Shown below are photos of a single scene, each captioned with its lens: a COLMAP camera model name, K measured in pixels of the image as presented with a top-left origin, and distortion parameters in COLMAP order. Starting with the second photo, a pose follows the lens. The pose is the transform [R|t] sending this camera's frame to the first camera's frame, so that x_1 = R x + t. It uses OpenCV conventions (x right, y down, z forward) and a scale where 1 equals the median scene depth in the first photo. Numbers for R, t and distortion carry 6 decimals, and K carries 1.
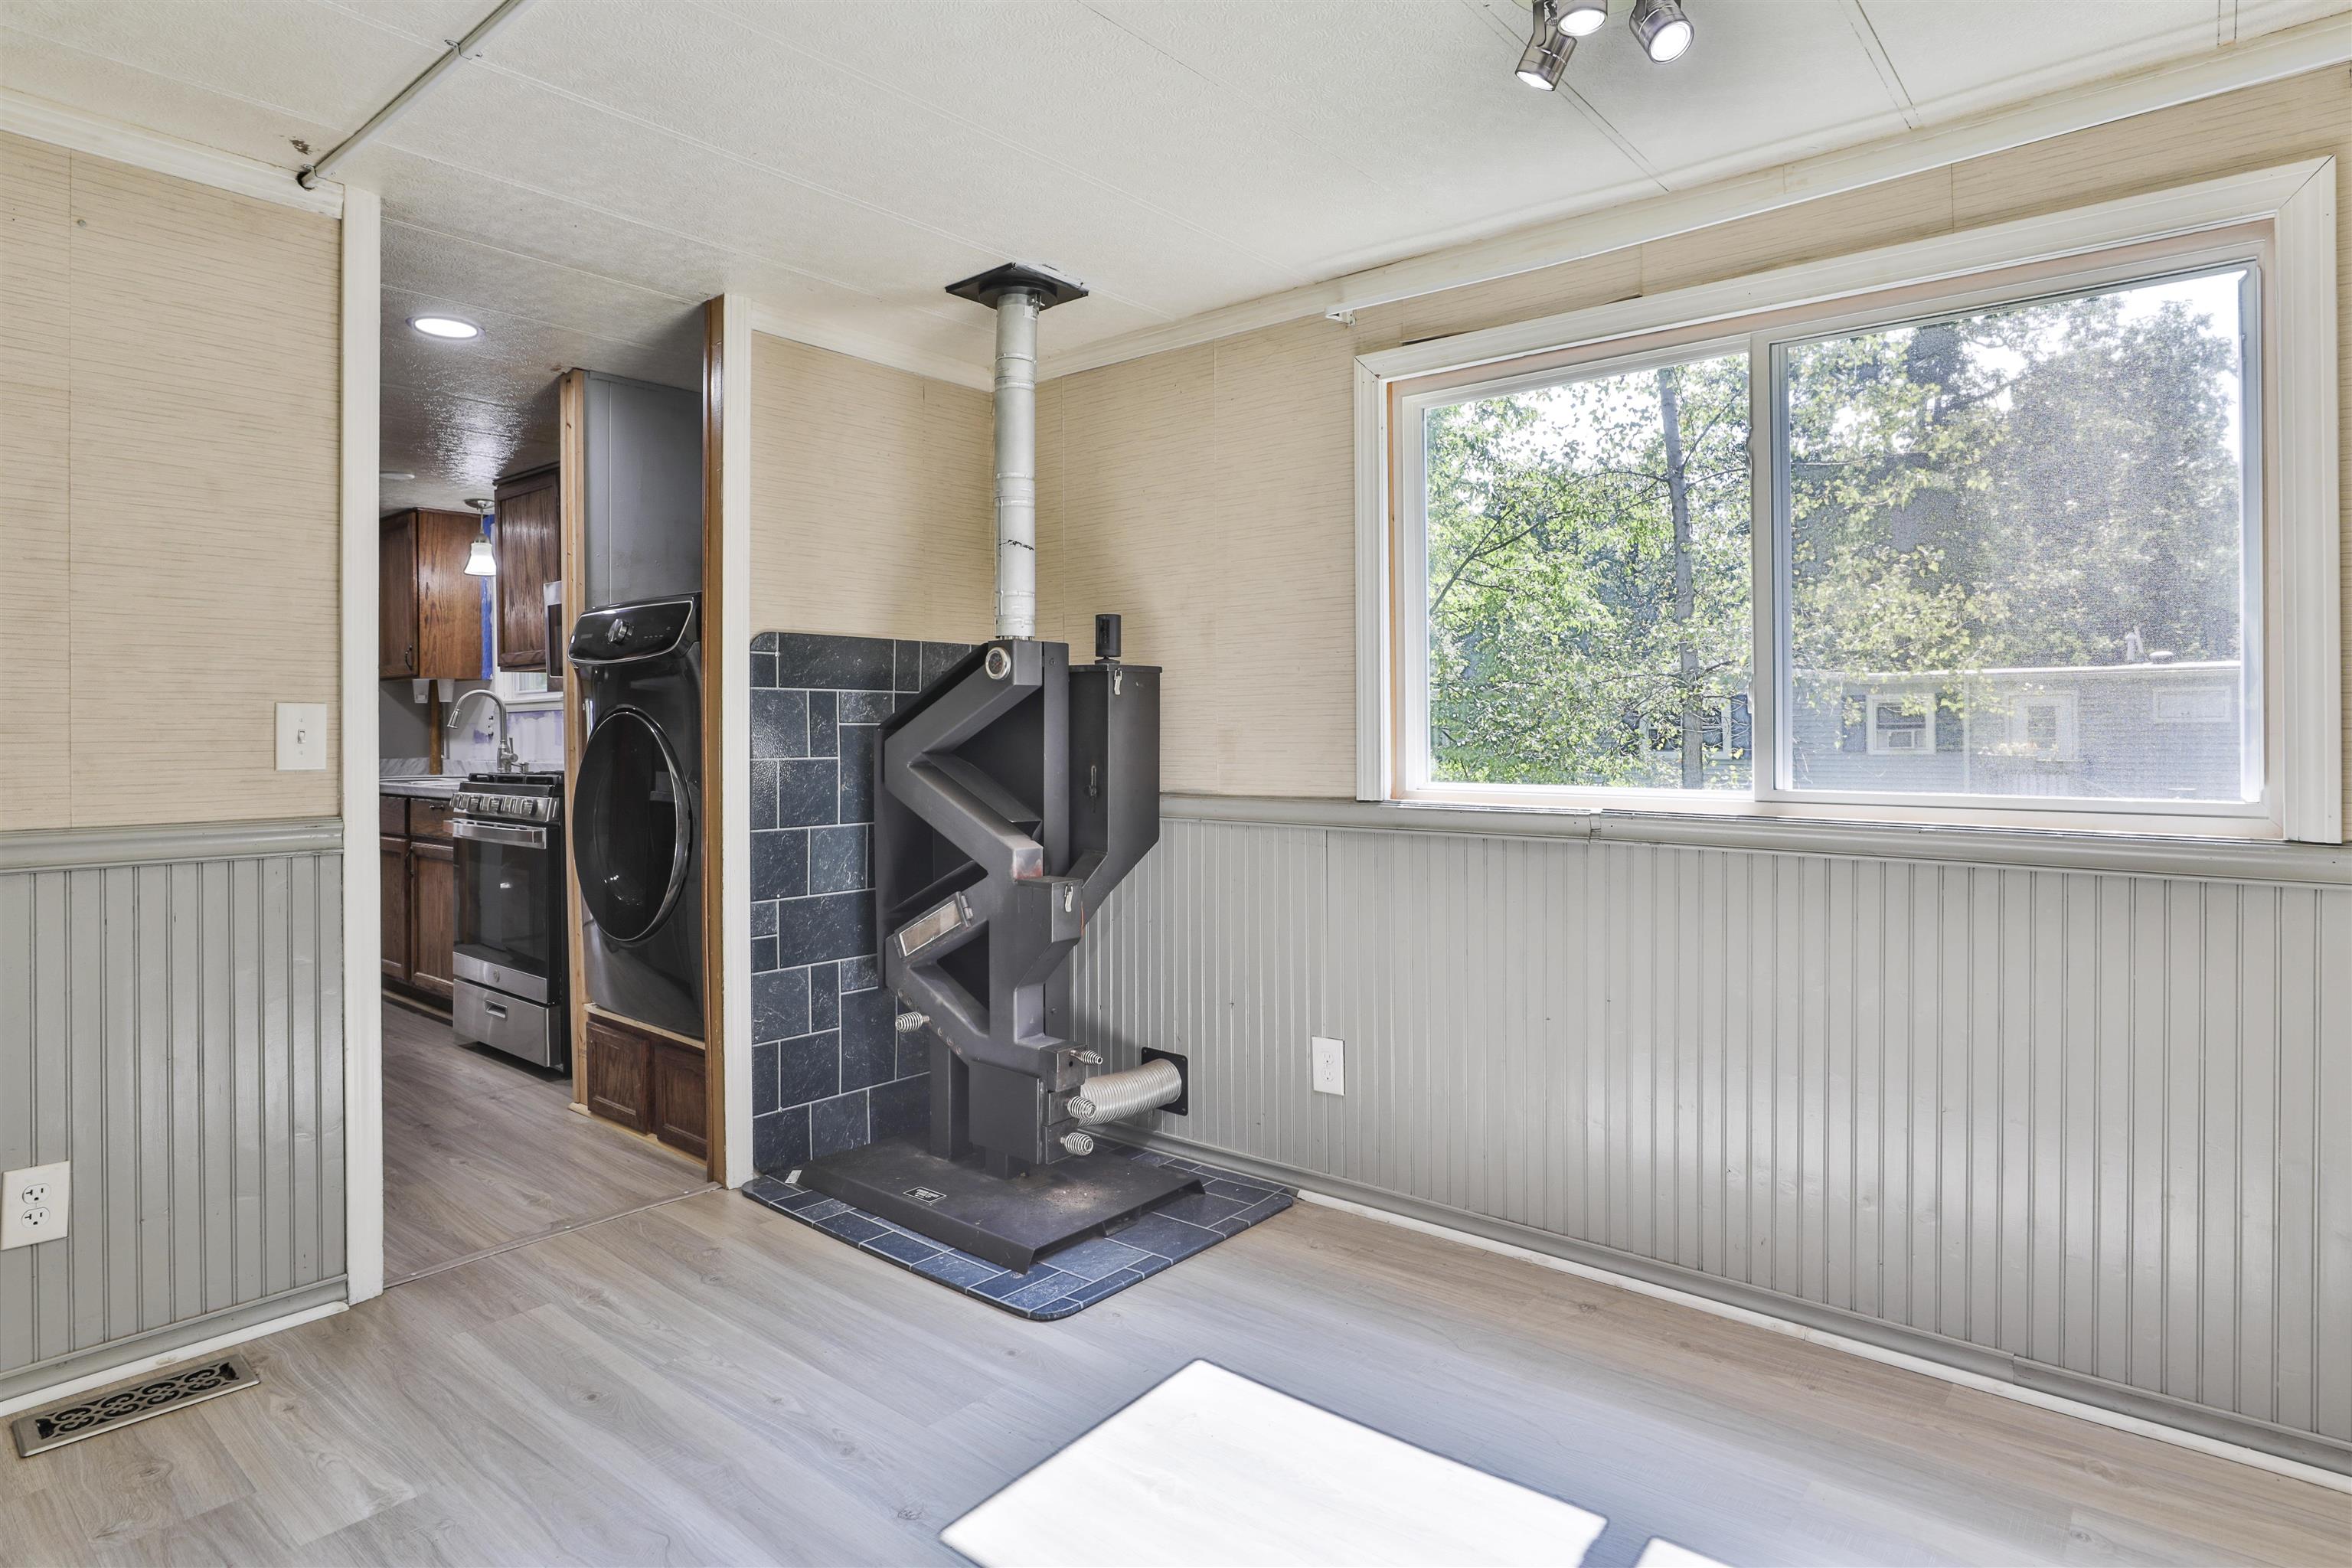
lens RADIAL K [[1239.8, 0, 1259.2], [0, 1239.8, 733.6], [0, 0, 1]] dist [-0.033422, 0.012759]
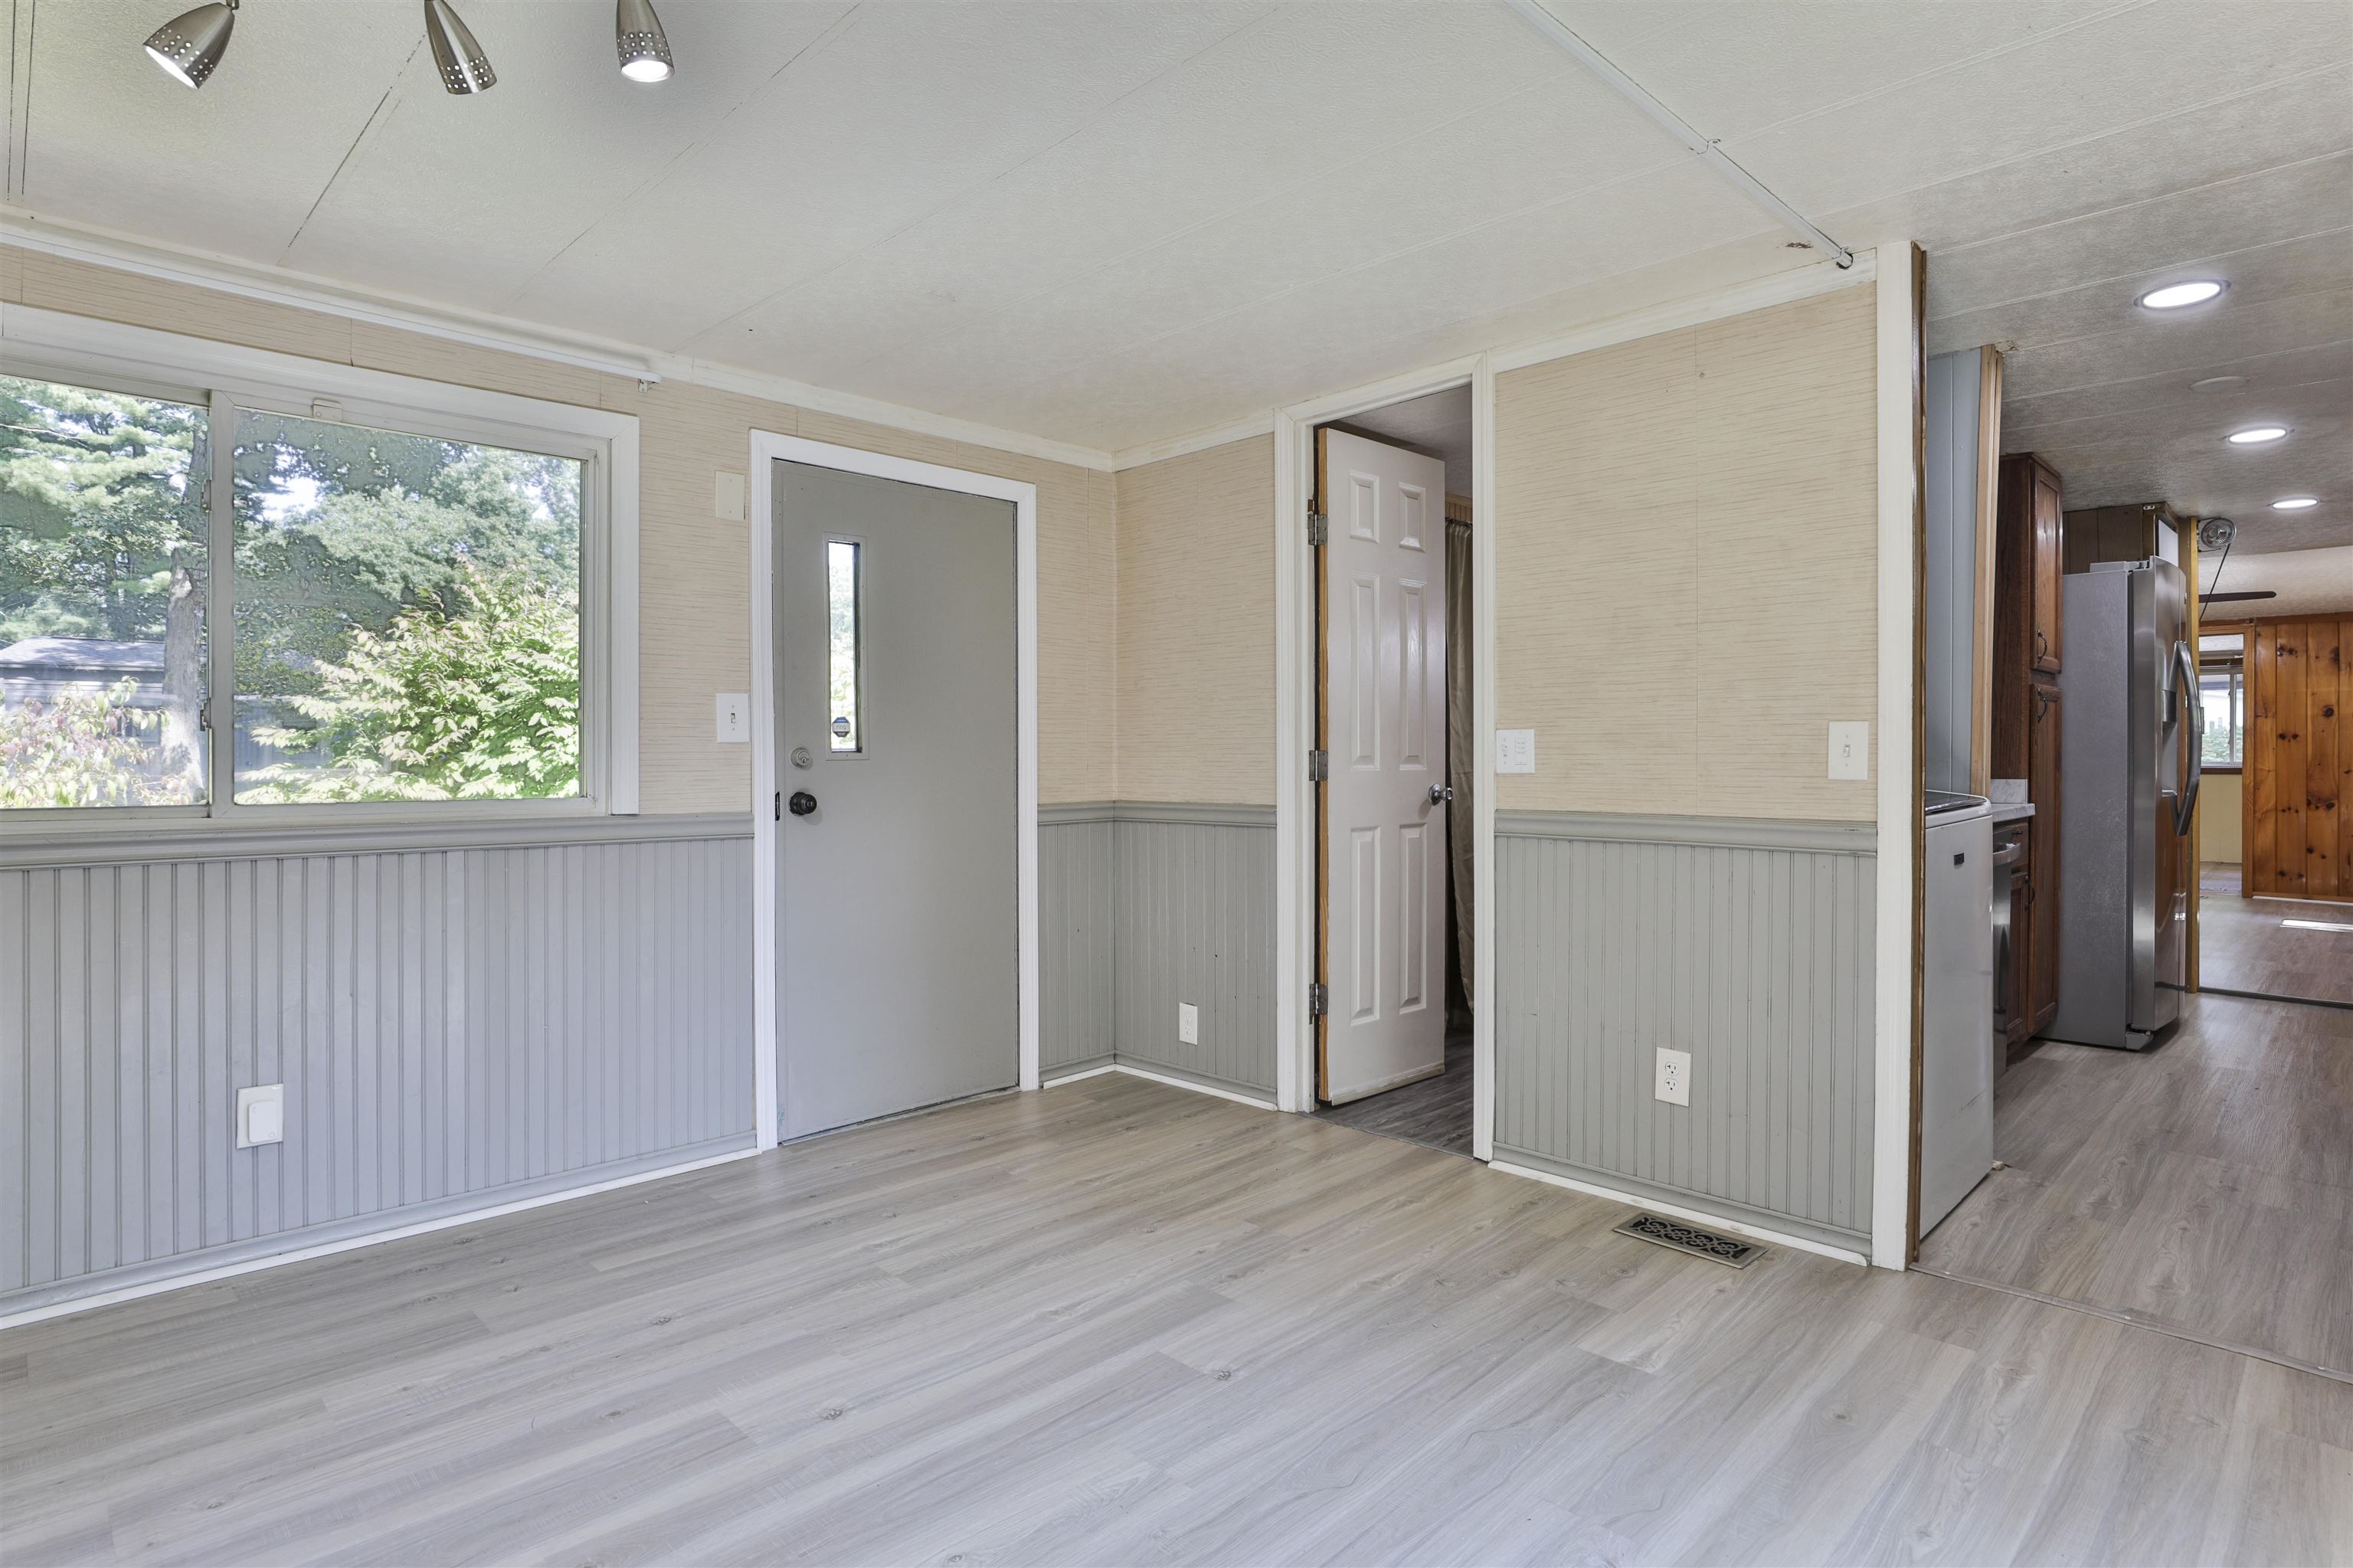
lens RADIAL K [[1240.4, 0, 1158.2], [0, 1240.4, 768.8], [0, 0, 1]] dist [-0.033422, 0.012759]
pose [[-0.129356, 0.017843, -0.991438, 0.425760], [-0.001438, 0.999834, 0.018181, -0.000392], [0.991597, 0.003778, -0.129309, 0.490989]]
